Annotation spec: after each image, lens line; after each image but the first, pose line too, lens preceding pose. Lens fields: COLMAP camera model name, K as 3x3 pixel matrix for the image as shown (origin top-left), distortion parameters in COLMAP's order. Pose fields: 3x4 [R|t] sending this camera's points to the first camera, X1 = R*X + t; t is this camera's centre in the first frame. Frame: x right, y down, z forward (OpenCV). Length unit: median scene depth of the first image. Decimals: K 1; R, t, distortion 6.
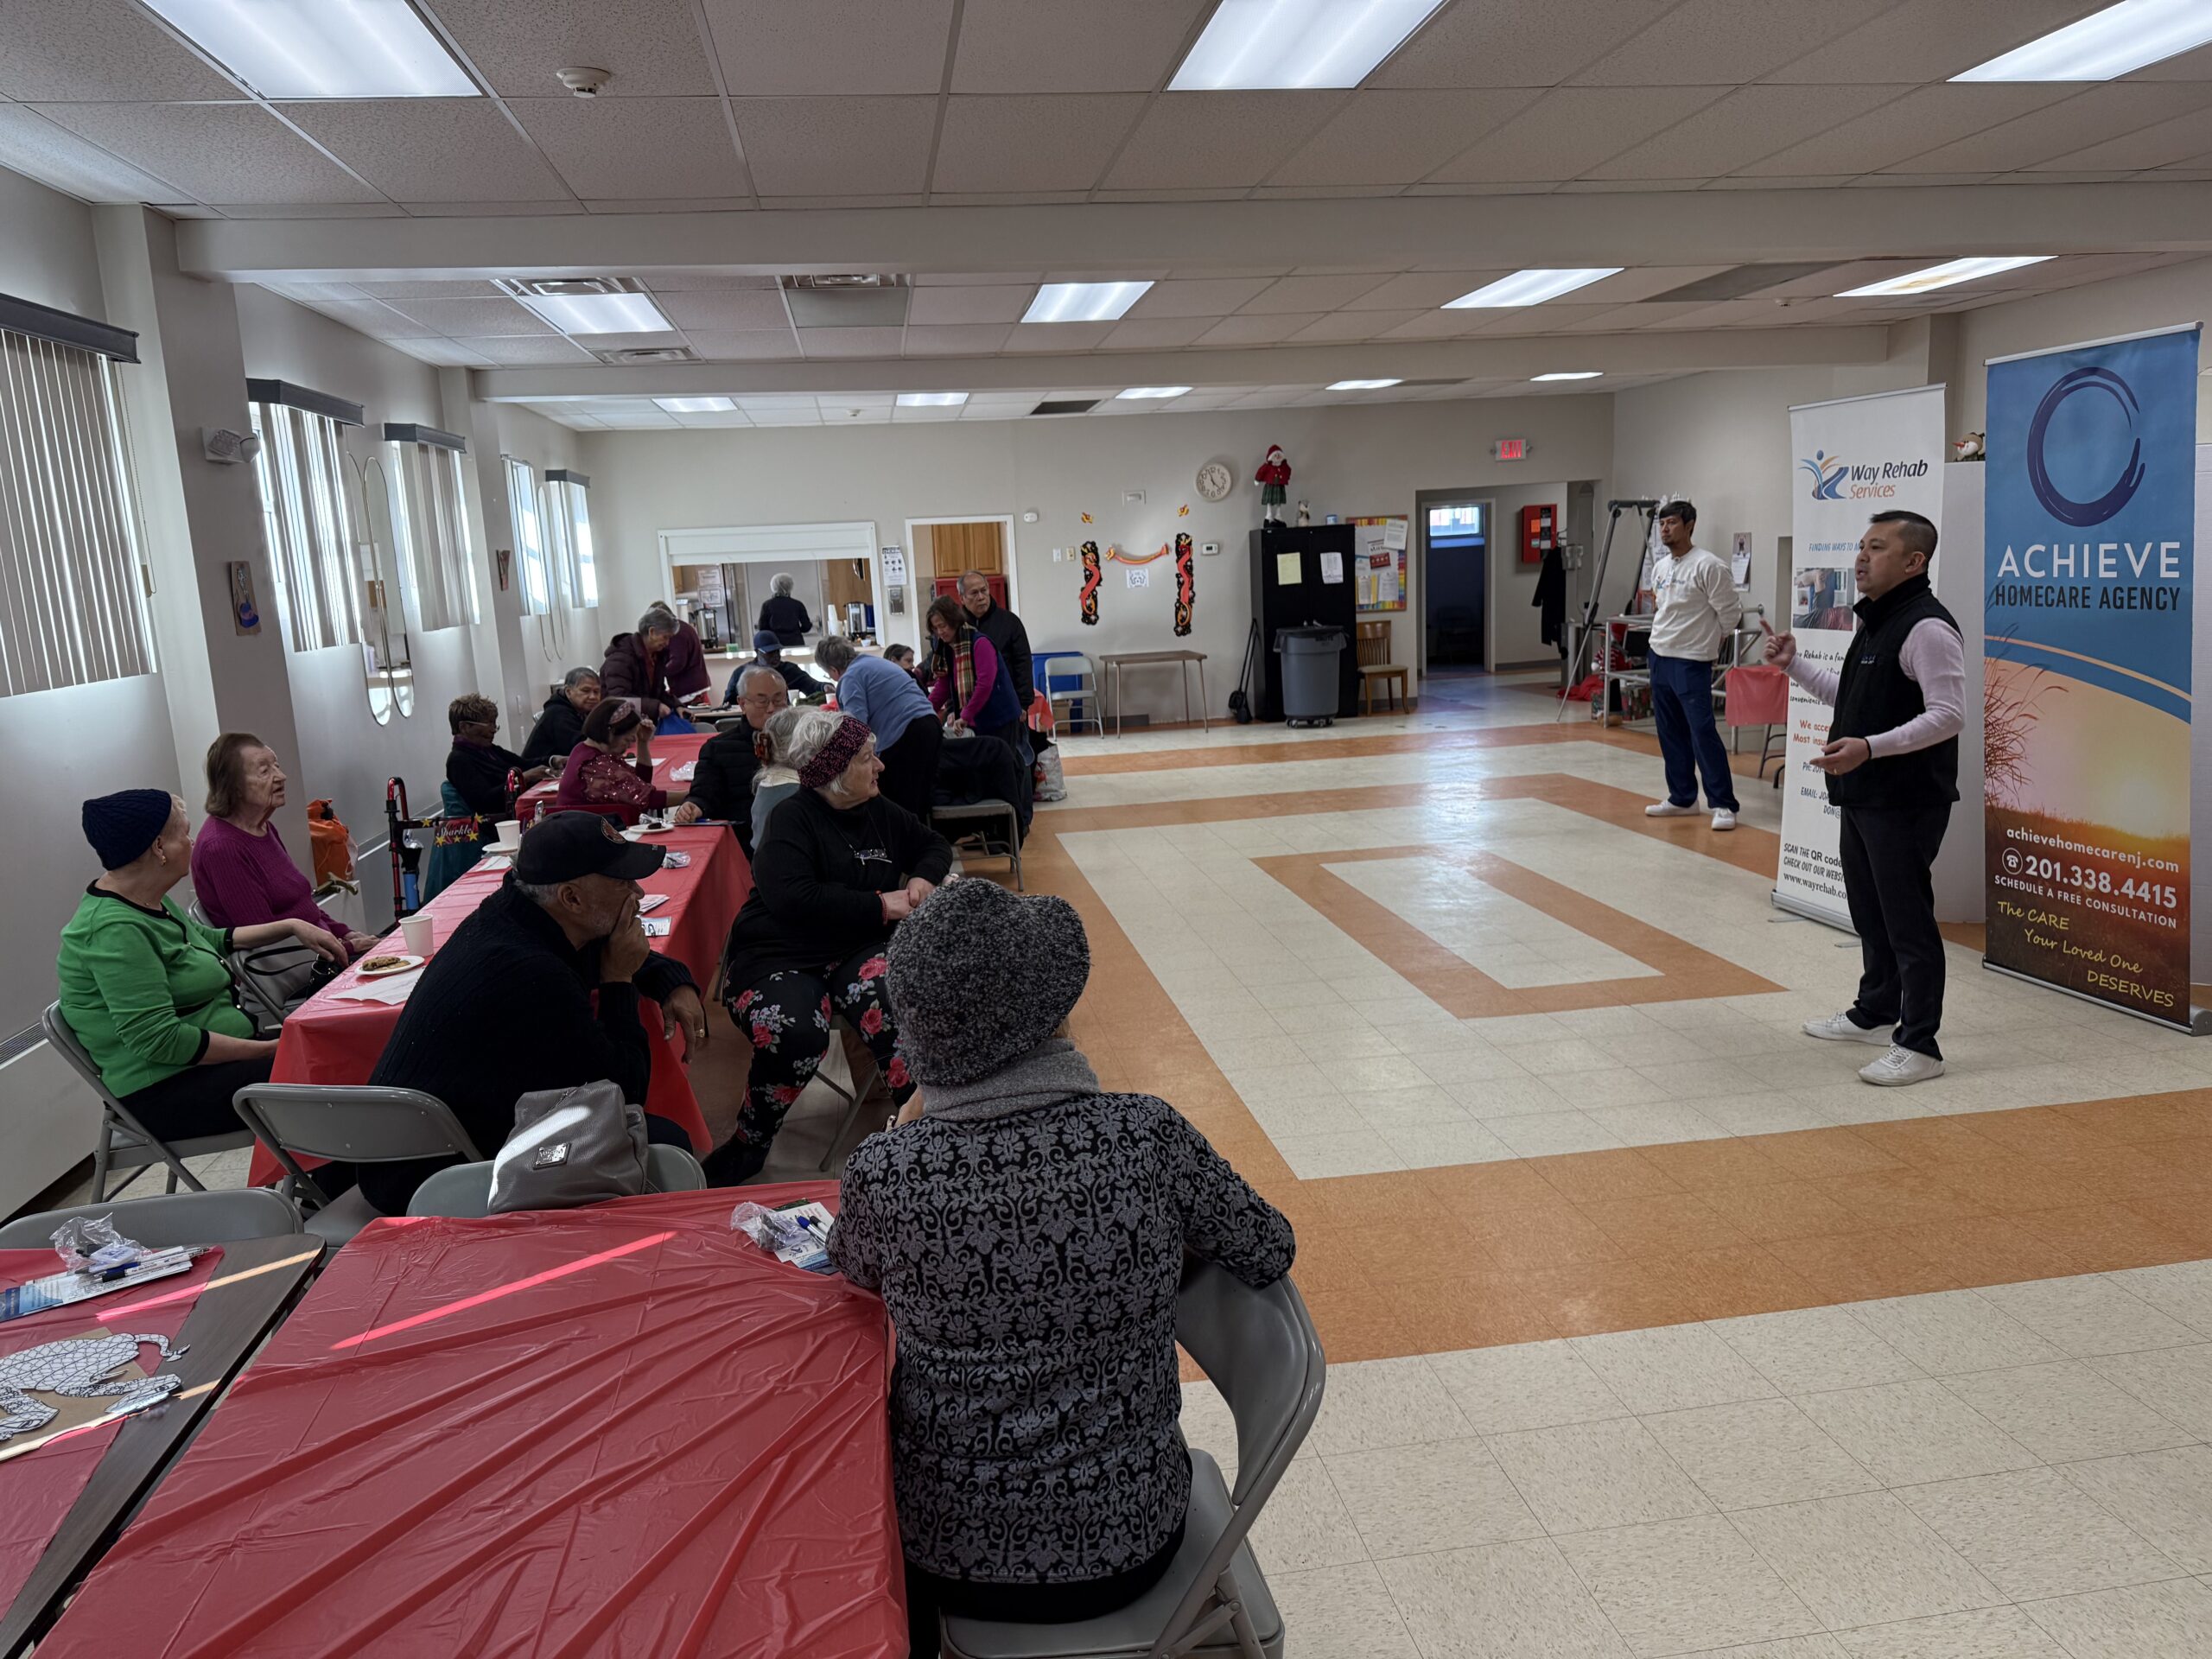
lens RADIAL K [[1559.9, 0, 1105.3], [0, 1559.9, 823.5], [0, 0, 1]] dist [0.099262, -0.002933]
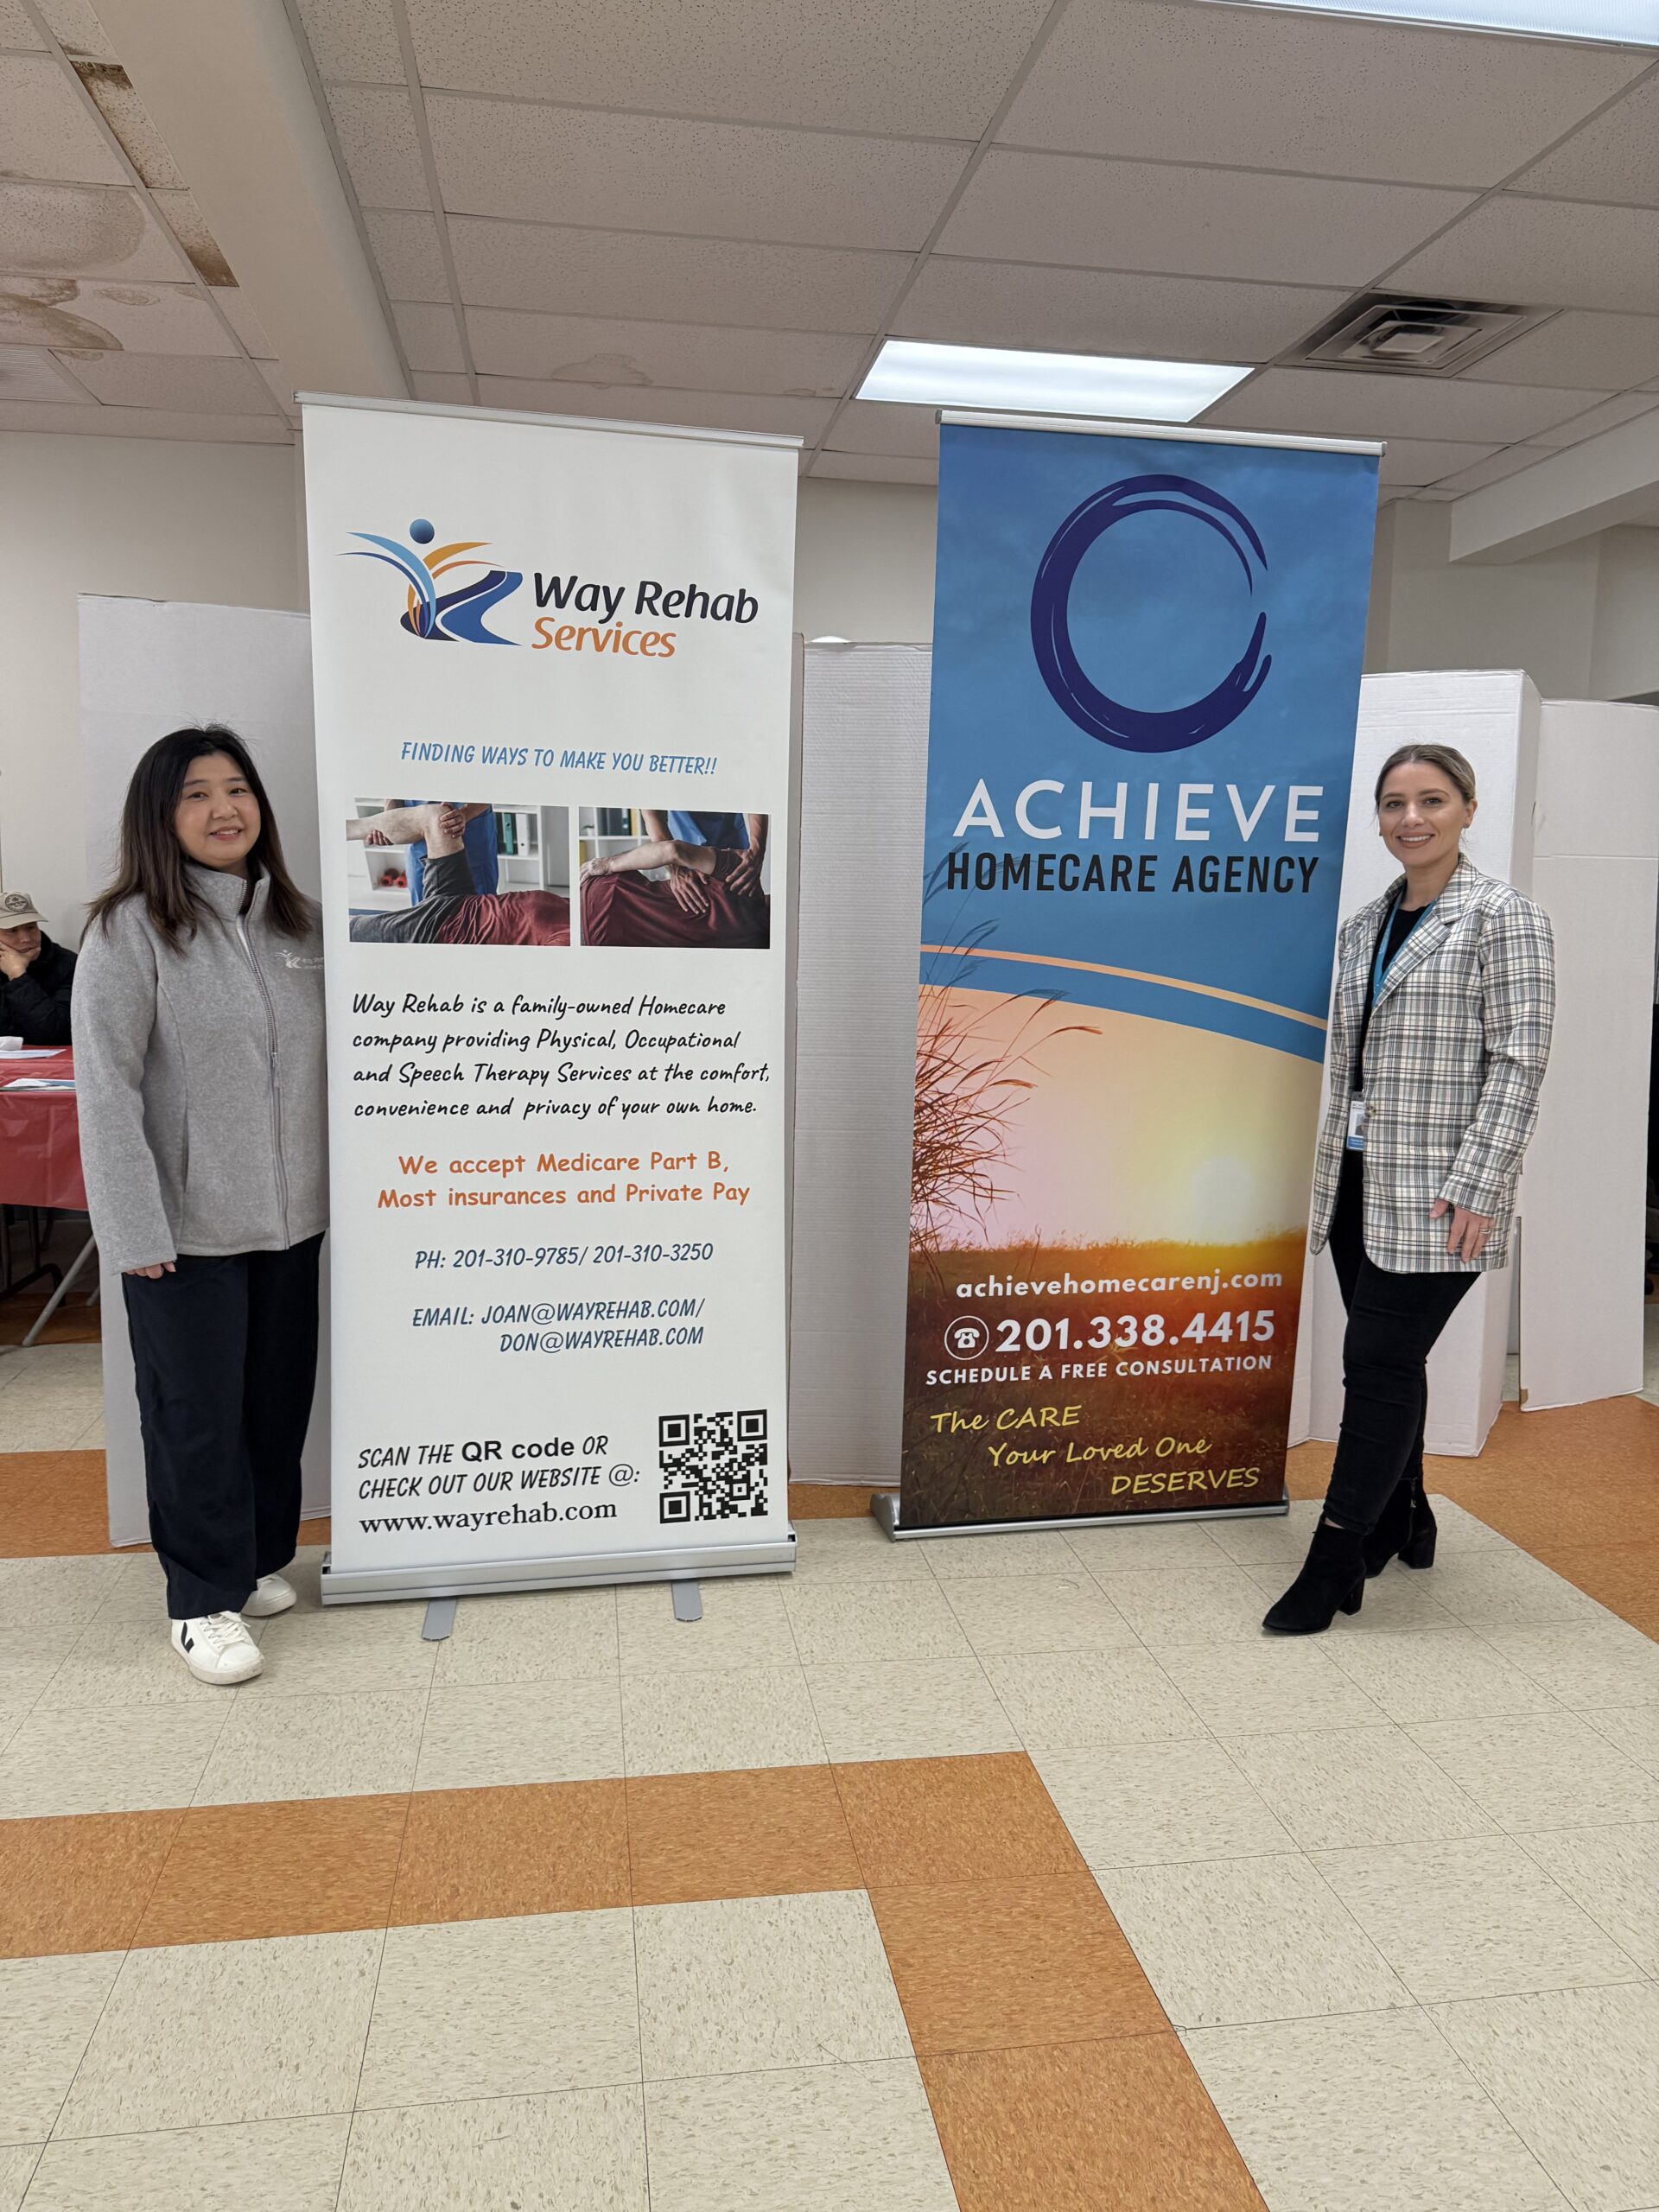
lens RADIAL K [[1559.9, 0, 831.8], [0, 1559.9, 1112.3], [0, 0, 1]] dist [0.099262, -0.002933]
pose [[-0.010683, -0.086391, 0.996204, 0.018354], [0.158953, 0.983446, 0.086989, -0.115336], [-0.987228, 0.159279, 0.003226, 1.068168]]
